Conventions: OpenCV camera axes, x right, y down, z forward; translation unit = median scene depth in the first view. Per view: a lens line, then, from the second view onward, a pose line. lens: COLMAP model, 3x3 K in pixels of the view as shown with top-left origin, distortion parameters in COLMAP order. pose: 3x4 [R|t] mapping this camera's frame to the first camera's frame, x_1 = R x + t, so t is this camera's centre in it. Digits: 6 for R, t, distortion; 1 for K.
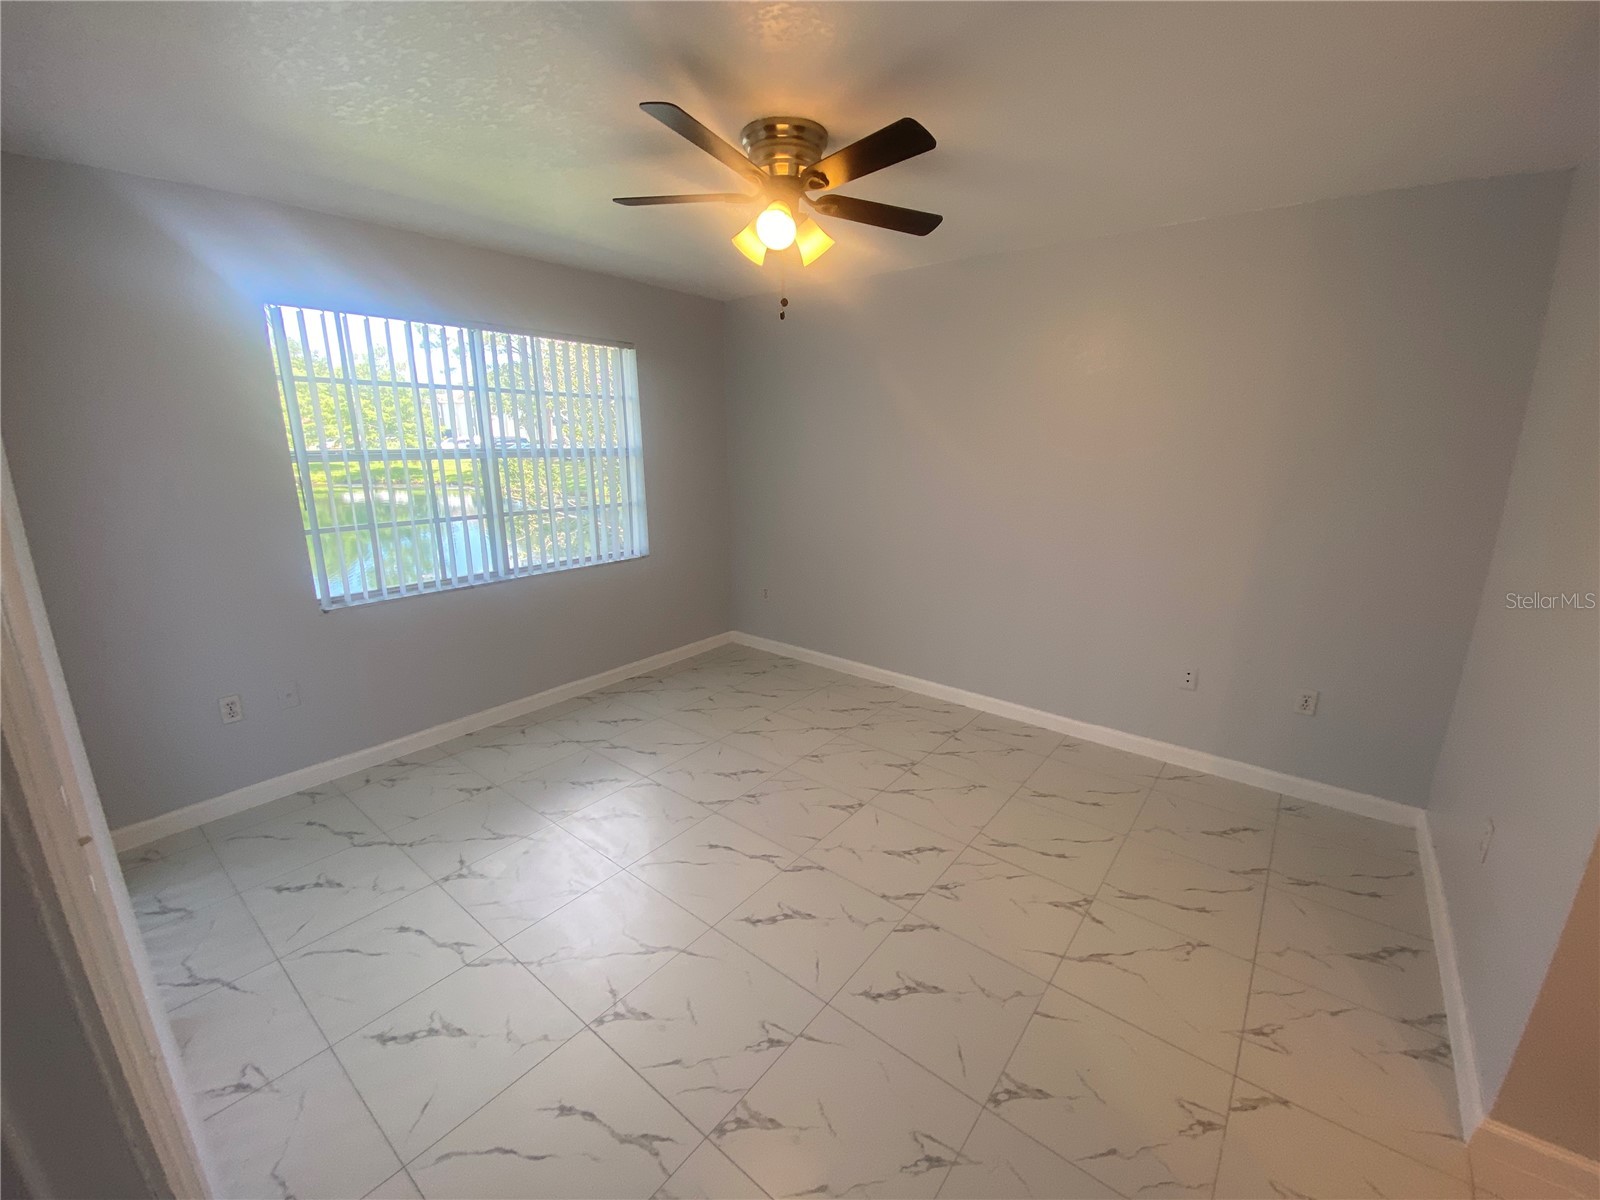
lens RADIAL K [[644.3, 0, 796.8], [0, 644.3, 601.0], [0, 0, 1]] dist [0.006905, -0.014642]
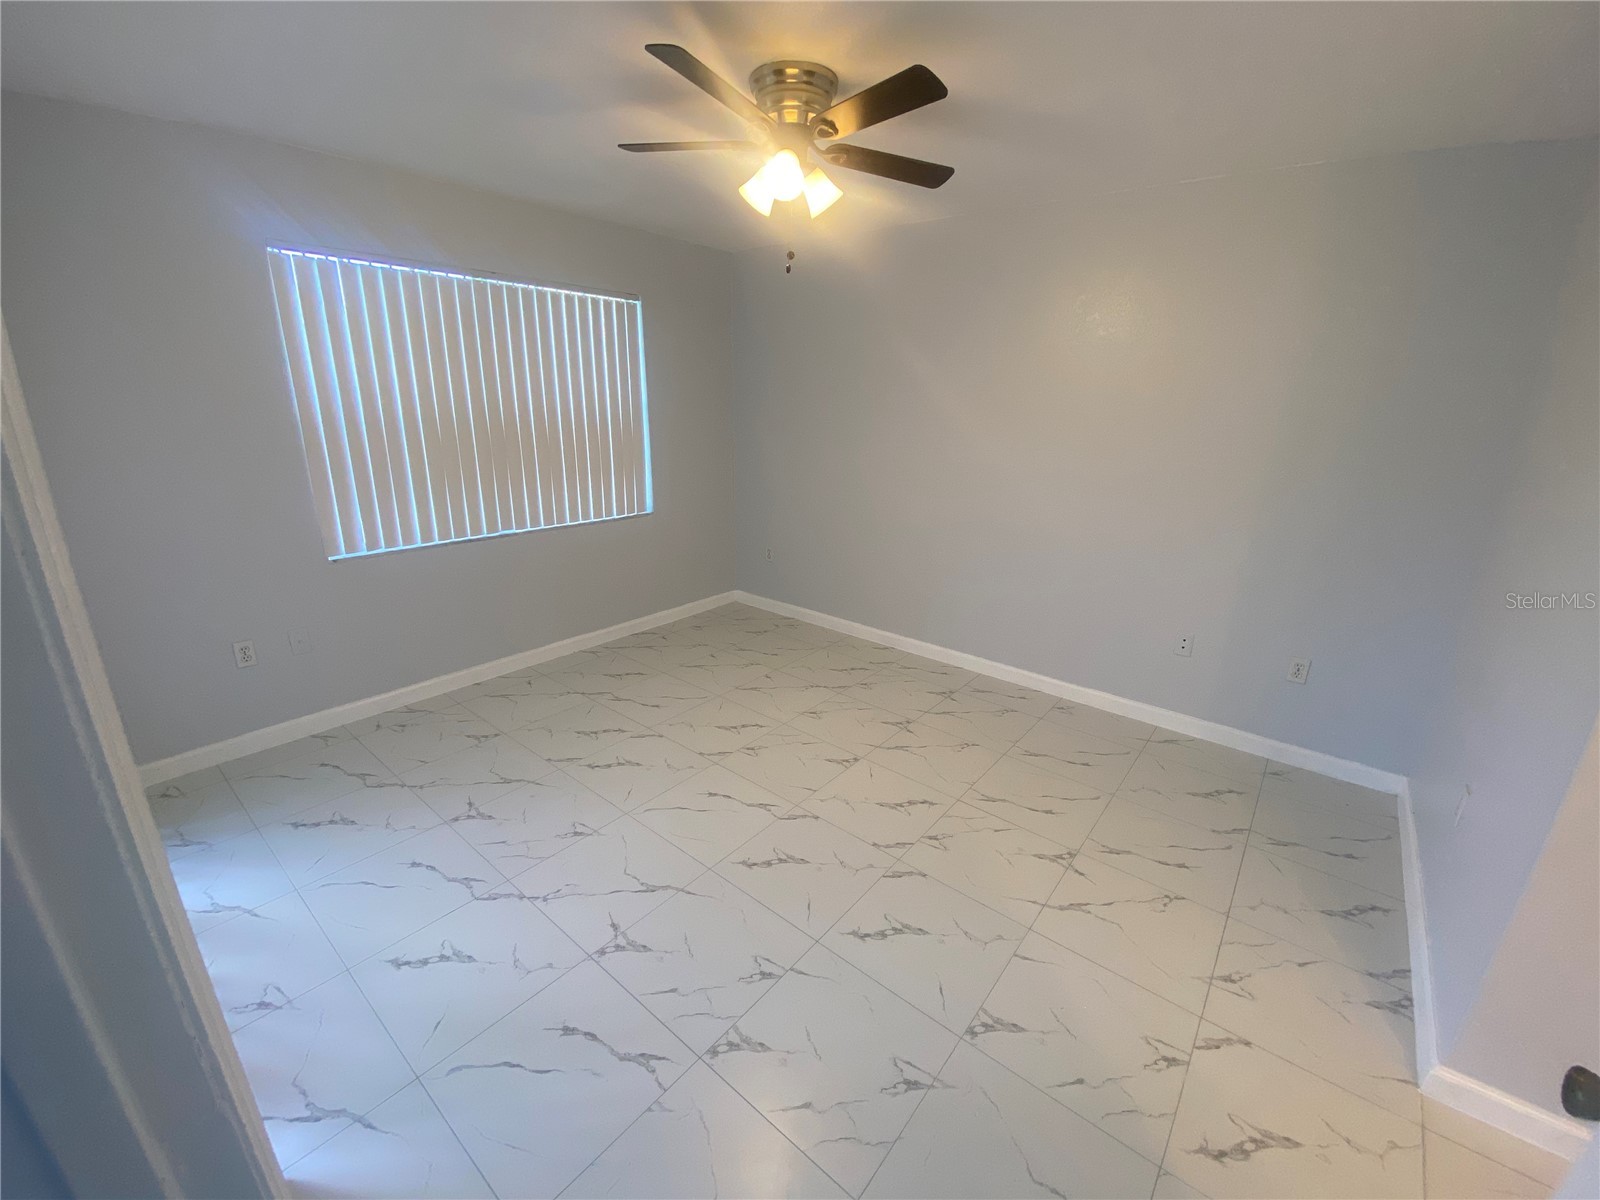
lens RADIAL K [[644.3, 0, 797.8], [0, 644.3, 601.3], [0, 0, 1]] dist [0.006905, -0.014642]
pose [[0.999749, 0.021533, -0.006207, 0.008102], [-0.021130, 0.998038, 0.058932, 0.006232], [0.007463, -0.058786, 0.998243, -0.016288]]
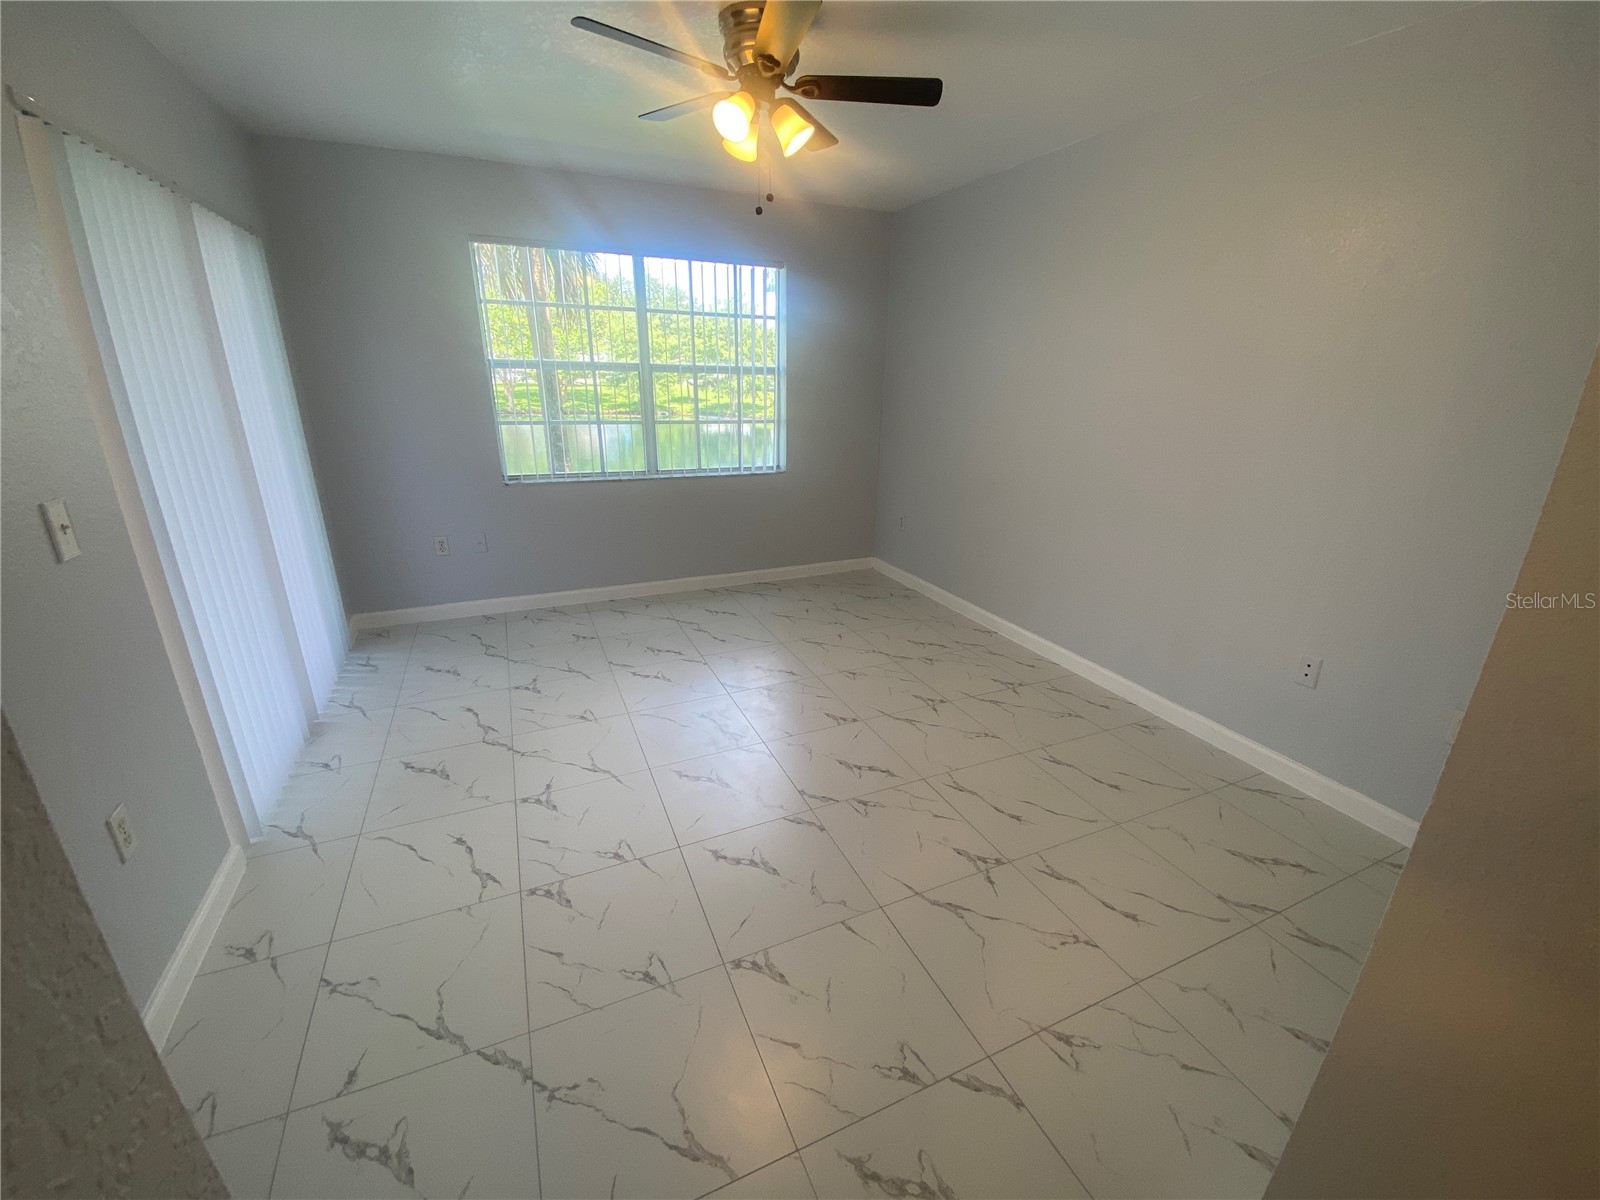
lens RADIAL K [[644.3, 0, 829.9], [0, 644.3, 610.3], [0, 0, 1]] dist [0.006905, -0.014642]
pose [[0.893517, 0.164250, -0.417911, 0.556089], [-0.126599, 0.985090, 0.116491, 0.039388], [0.430814, -0.051179, 0.900988, 0.093467]]
